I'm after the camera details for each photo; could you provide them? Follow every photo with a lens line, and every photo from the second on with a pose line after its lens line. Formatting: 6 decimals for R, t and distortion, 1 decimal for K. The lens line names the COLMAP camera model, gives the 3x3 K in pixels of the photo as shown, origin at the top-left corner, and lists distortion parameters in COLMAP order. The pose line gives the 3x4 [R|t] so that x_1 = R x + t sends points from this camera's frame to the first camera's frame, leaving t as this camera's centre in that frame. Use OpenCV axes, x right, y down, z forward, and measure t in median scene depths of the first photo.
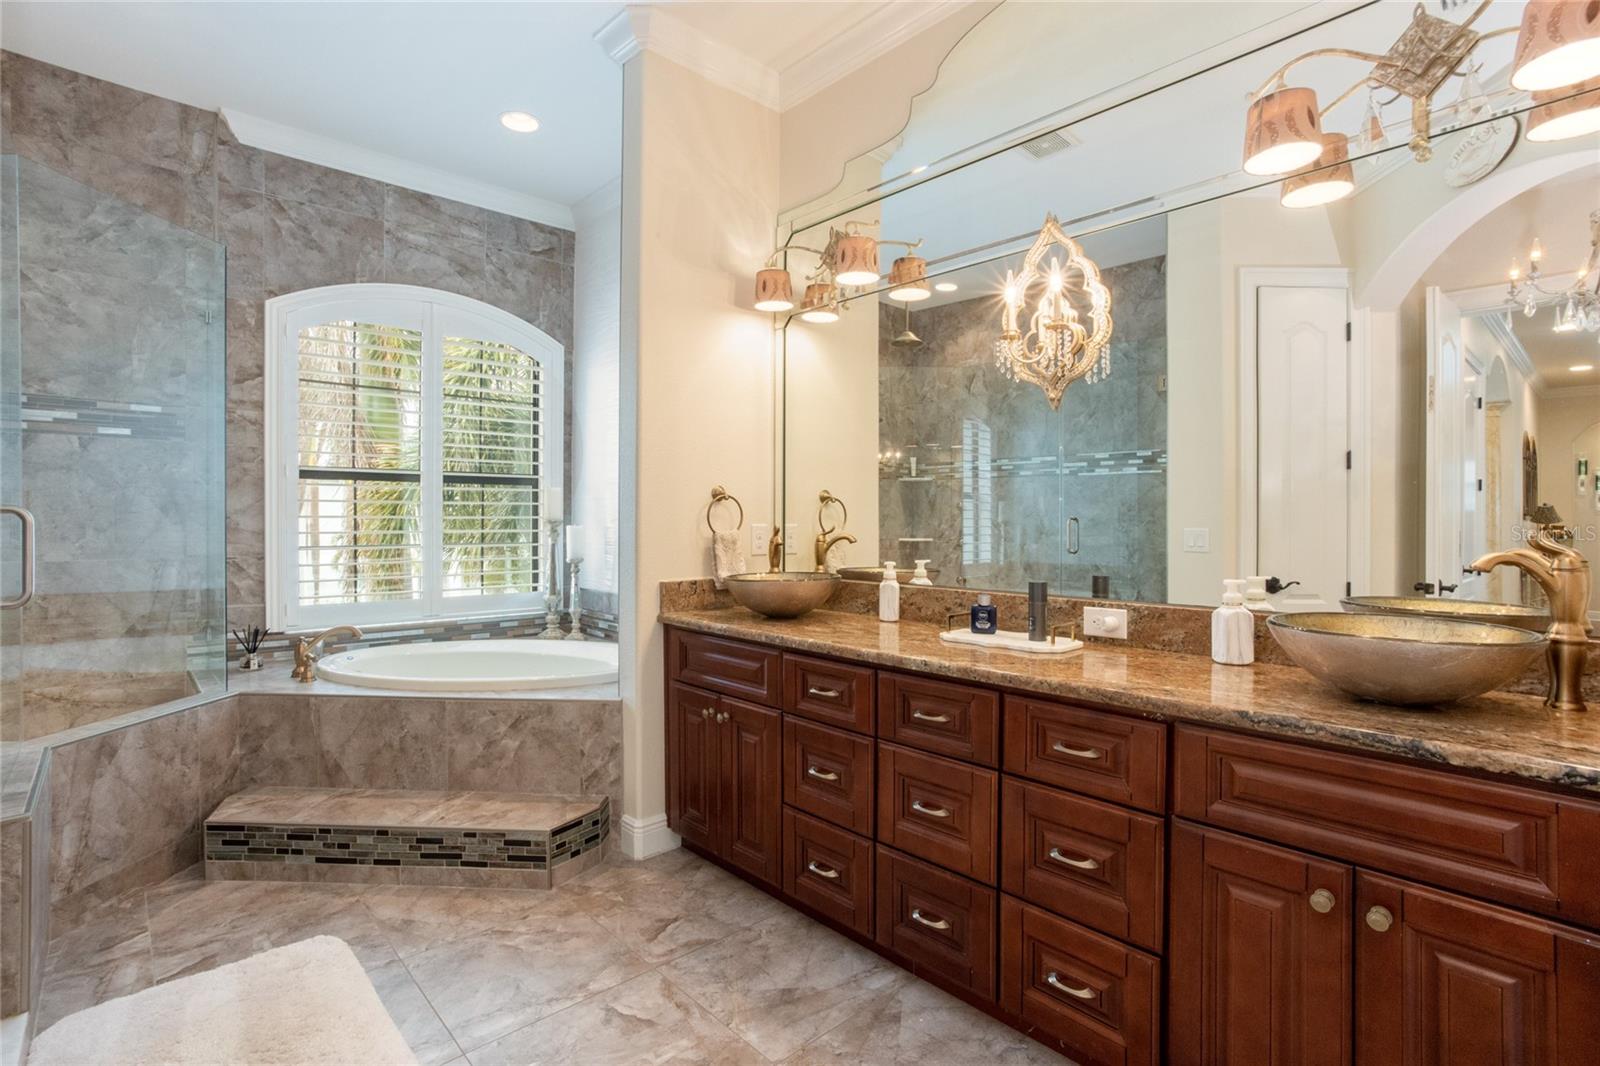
lens RADIAL K [[784.3, 0, 810.2], [0, 784.3, 528.8], [0, 0, 1]] dist [-0.051931, 0.034306]
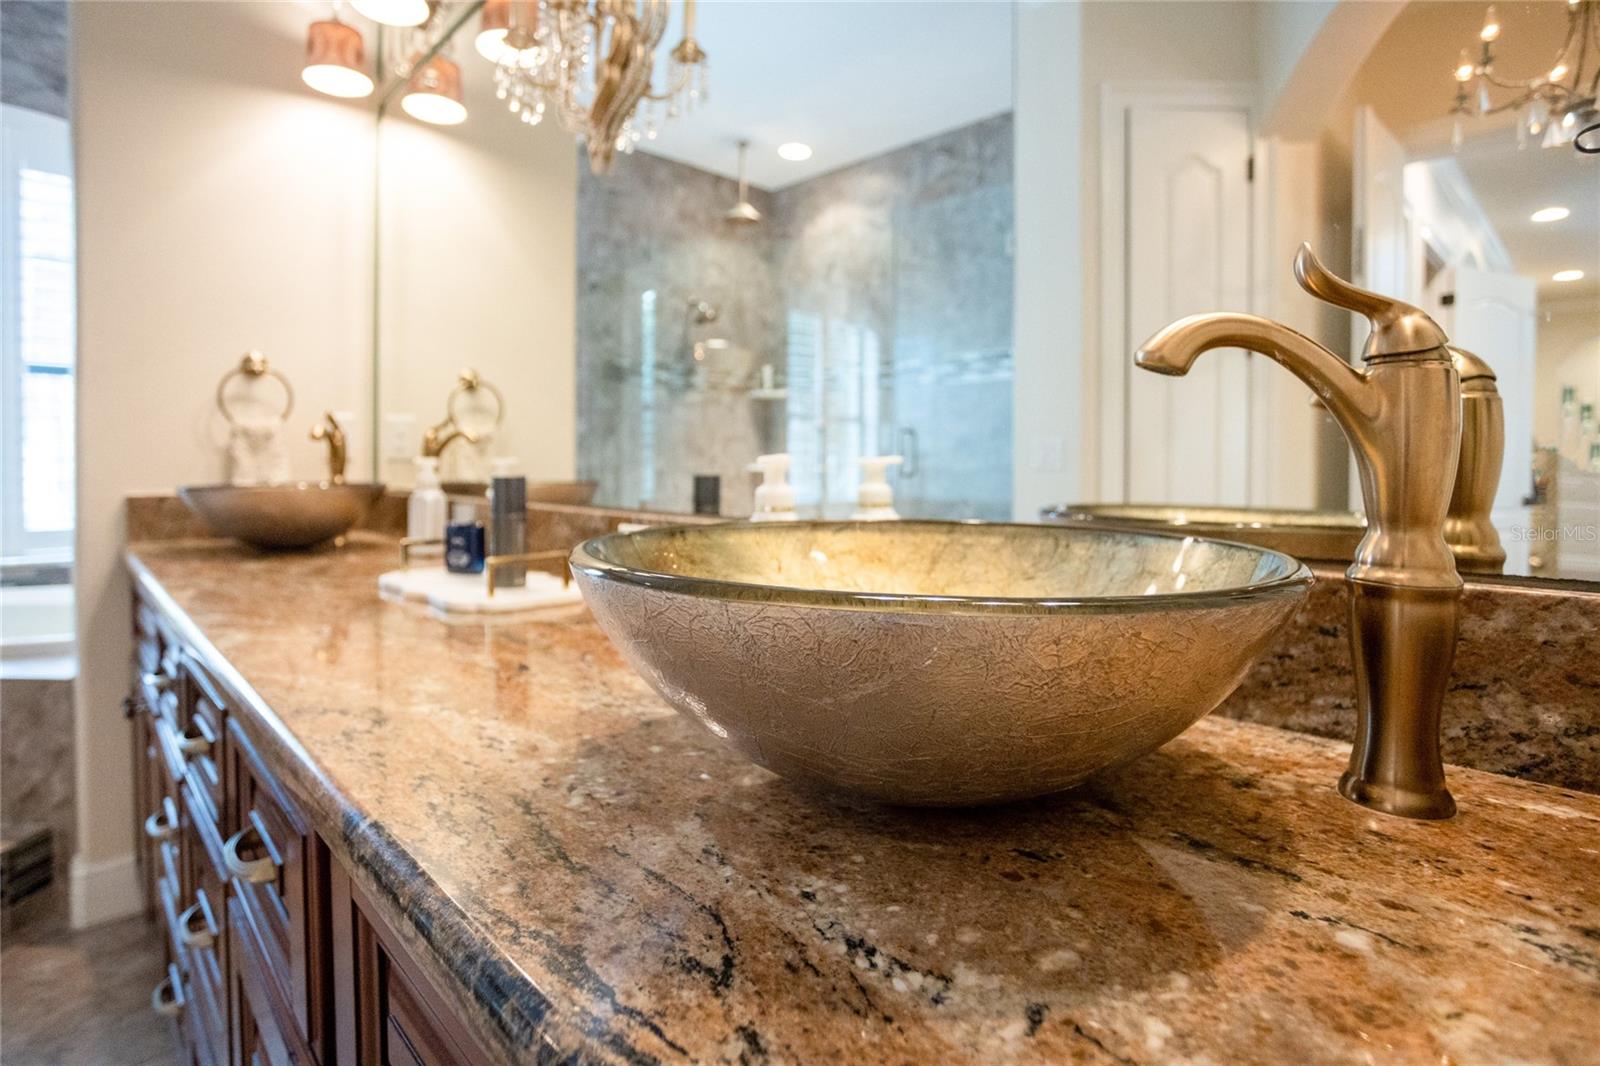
lens RADIAL K [[811.9, 0, 803.3], [0, 811.9, 483.0], [0, 0, 1]] dist [-0.058932, 0.035446]
pose [[0.999886, 0.002448, 0.014921, 0.306579], [-0.002617, 0.999932, 0.011321, 0.041889], [-0.014892, -0.011359, 0.999825, 0.285434]]
